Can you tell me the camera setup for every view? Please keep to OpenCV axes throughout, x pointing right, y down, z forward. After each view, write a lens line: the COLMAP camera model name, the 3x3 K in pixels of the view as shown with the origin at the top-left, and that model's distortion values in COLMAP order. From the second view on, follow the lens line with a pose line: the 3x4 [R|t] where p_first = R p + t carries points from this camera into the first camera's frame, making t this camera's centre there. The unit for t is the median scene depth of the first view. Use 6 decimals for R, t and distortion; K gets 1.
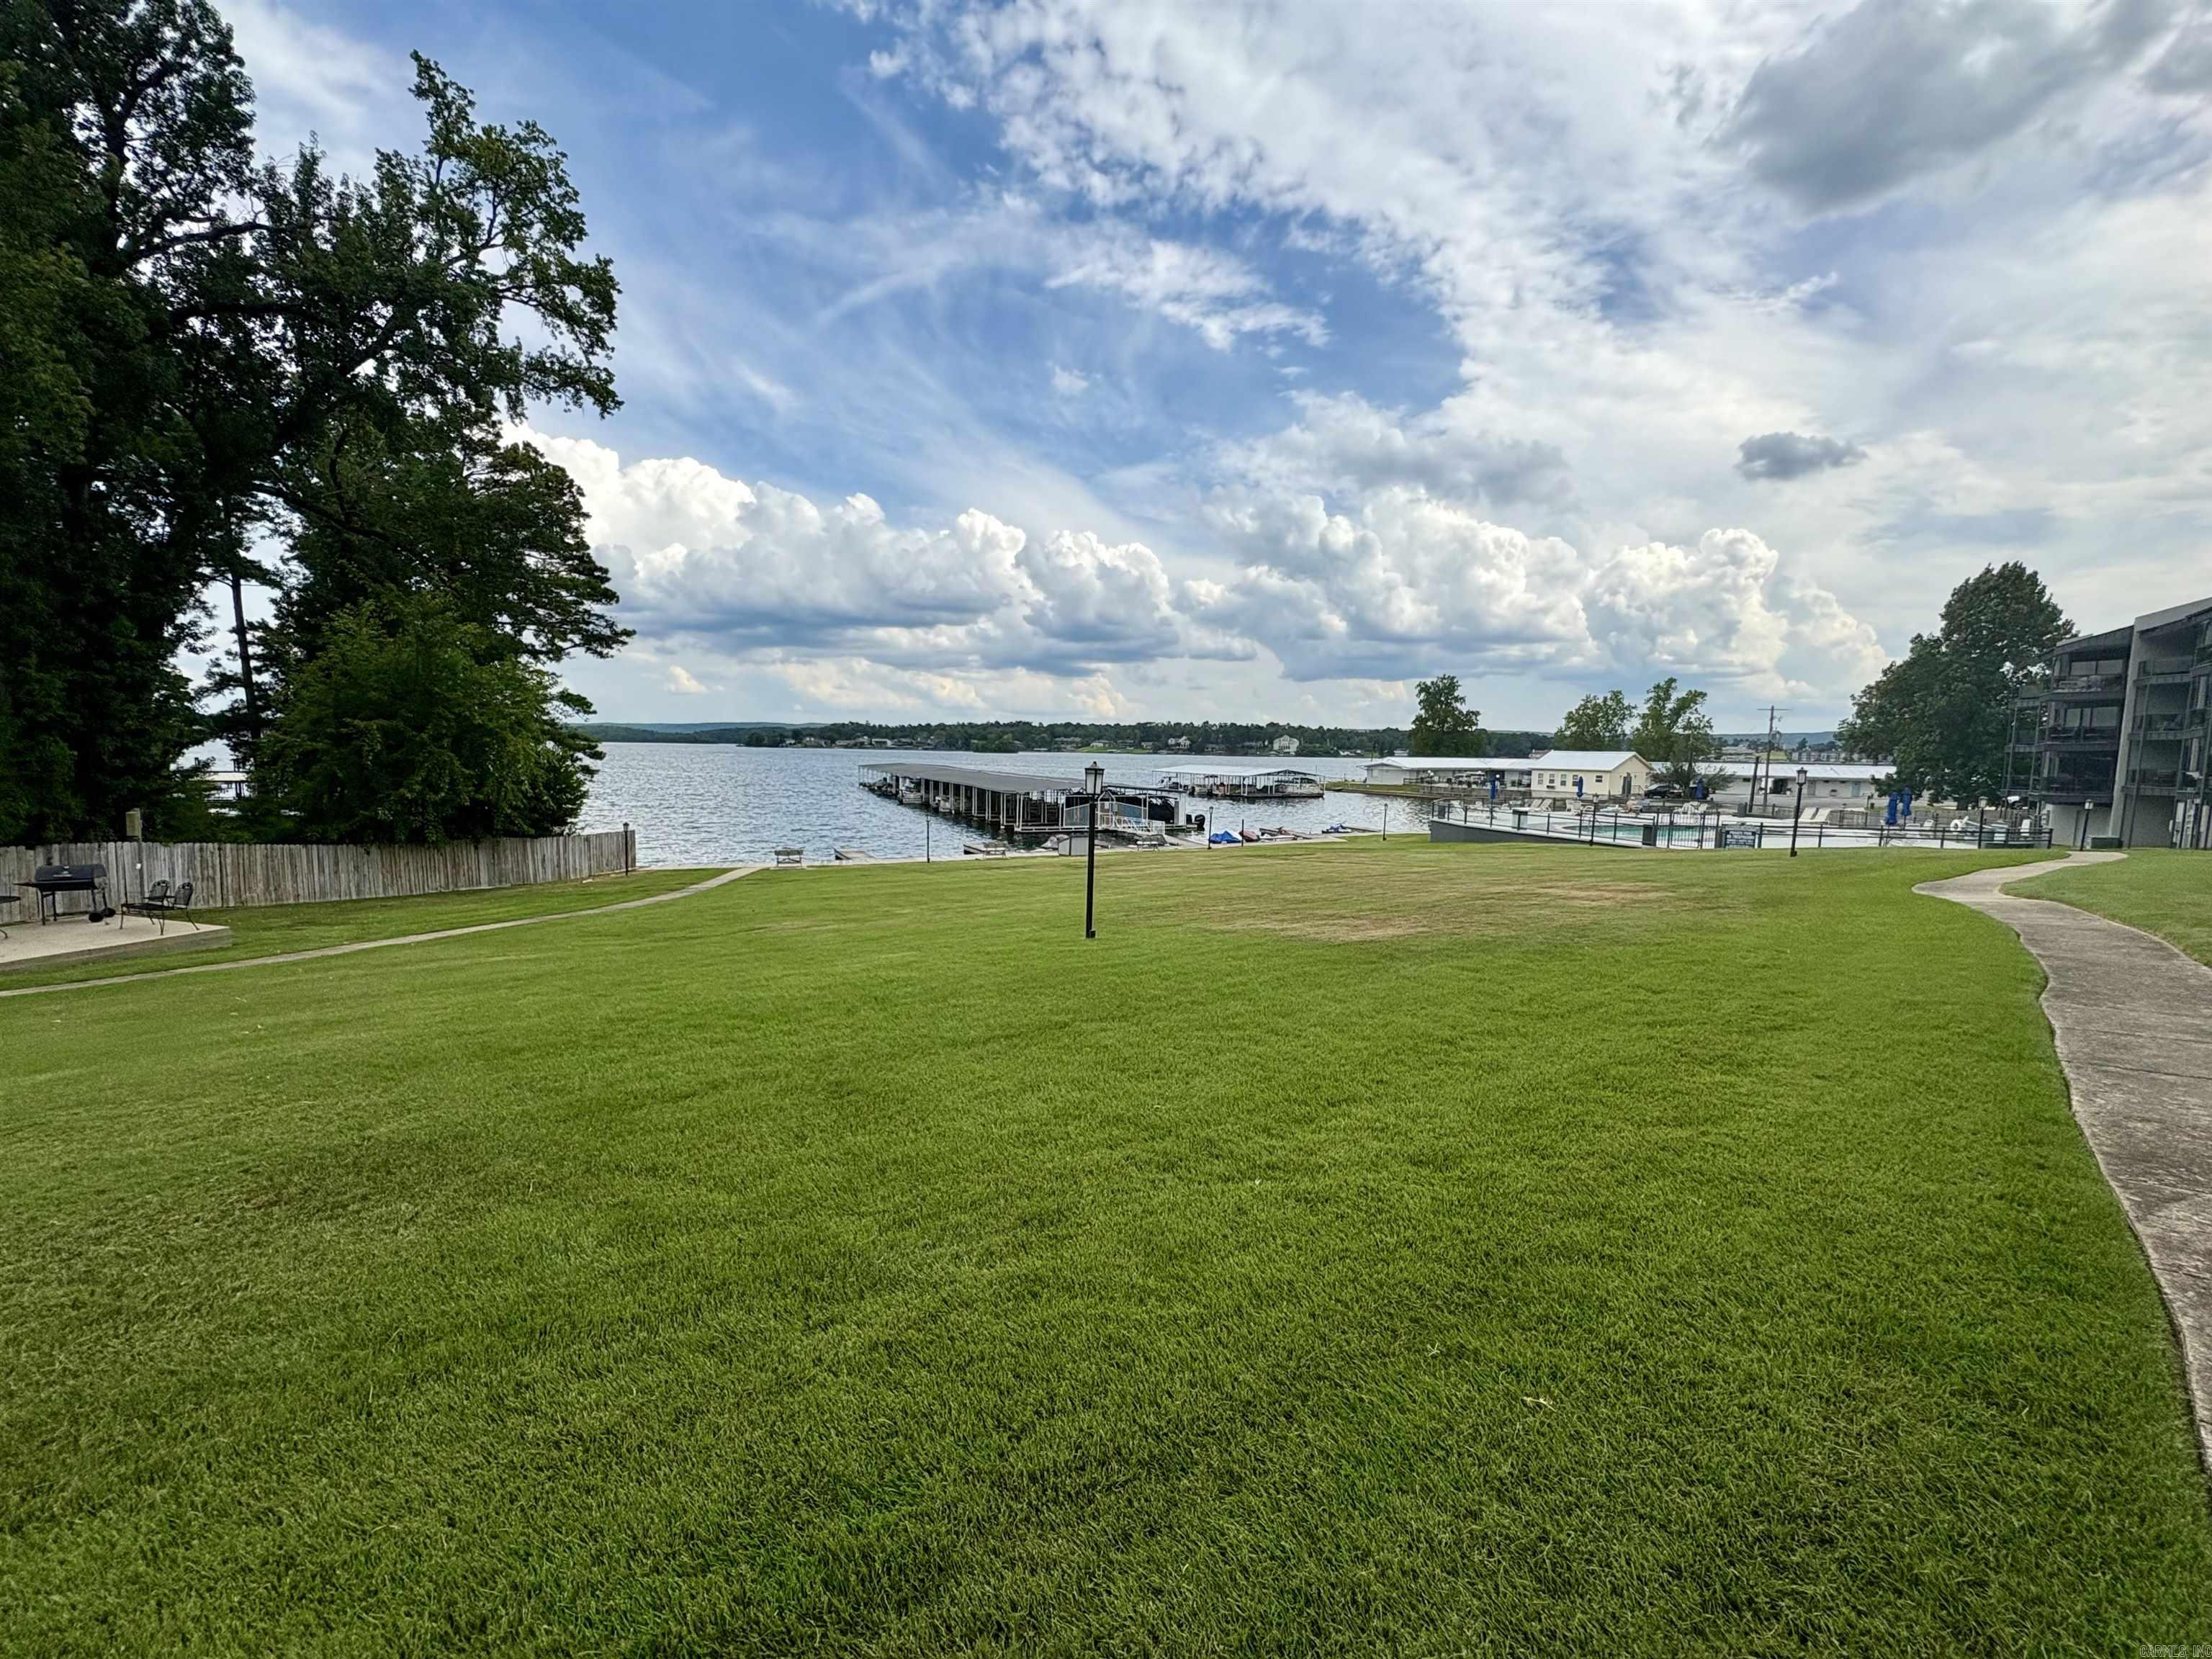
lens RADIAL K [[880.1, 0, 1108.8], [0, 880.1, 821.2], [0, 0, 1]] dist [0.003184, -0.000290]
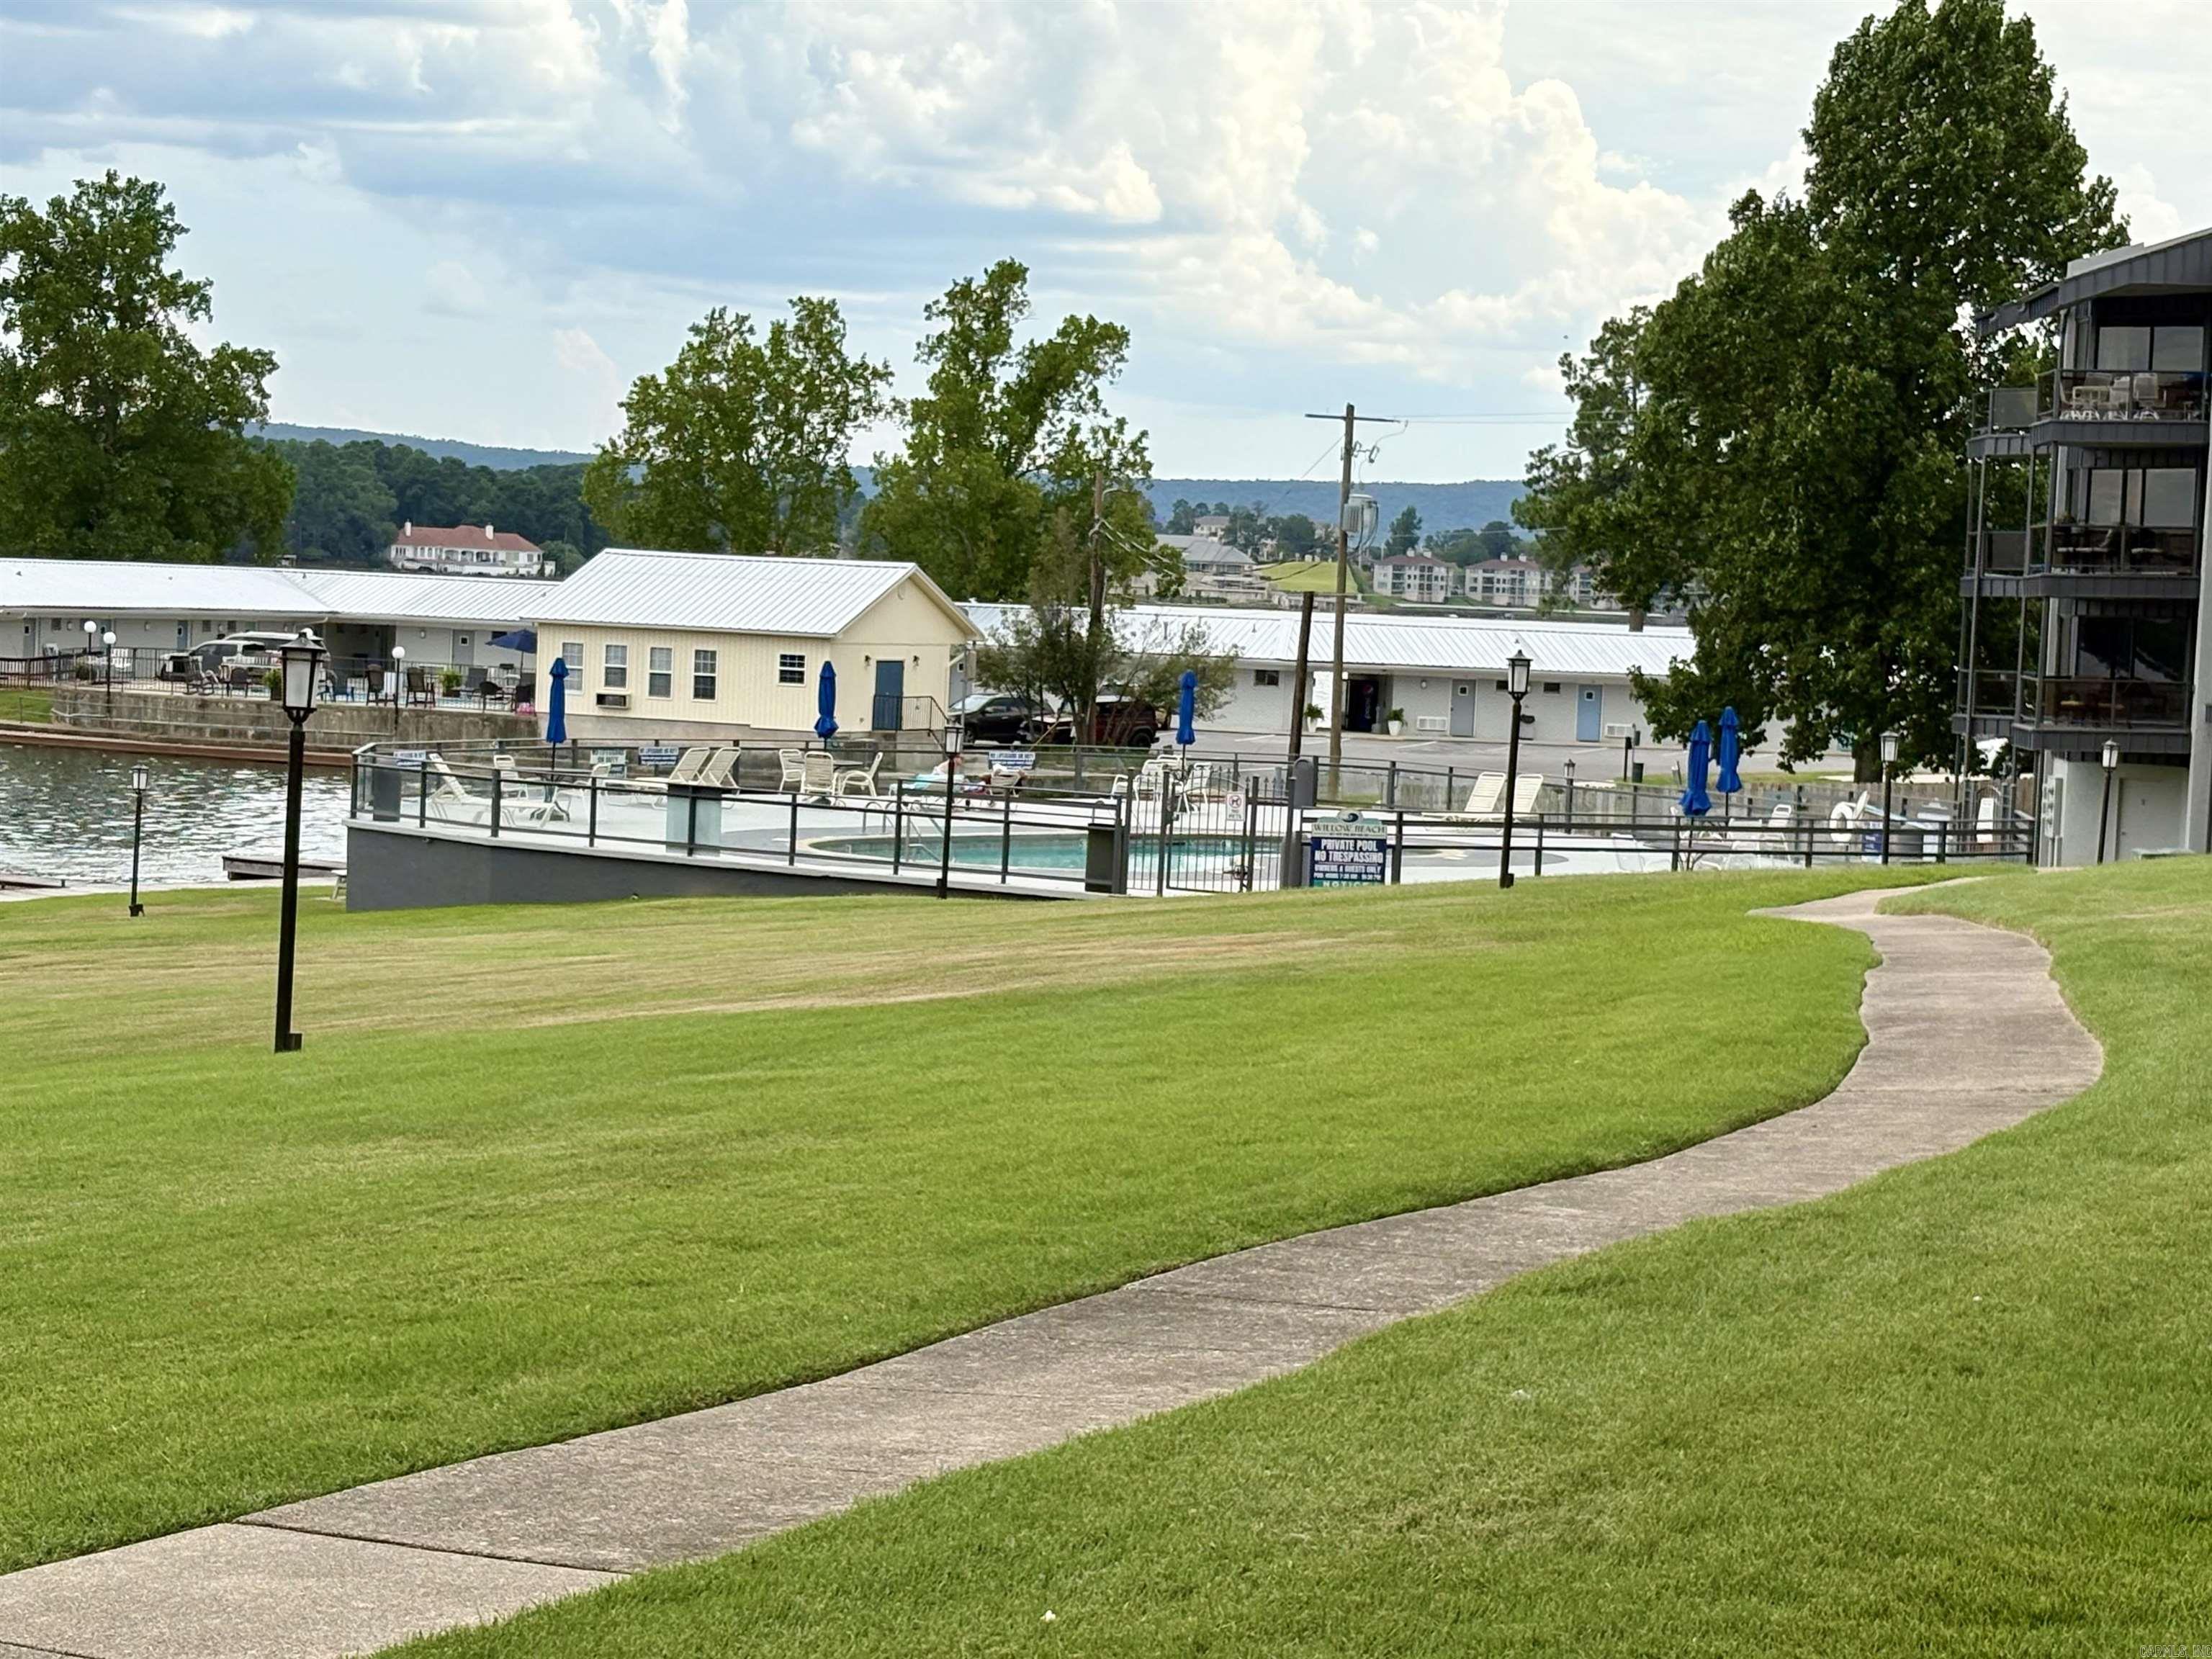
lens RADIAL K [[4701.2, 0, 1106.5], [0, 4701.2, 830.7], [0, 0, 1]] dist [0.191500, 0.000000]
pose [[0.822474, -0.011139, 0.568693, -0.167193], [0.017039, 0.999842, -0.005059, 0.007772], [-0.568547, 0.013851, 0.822534, -0.182422]]
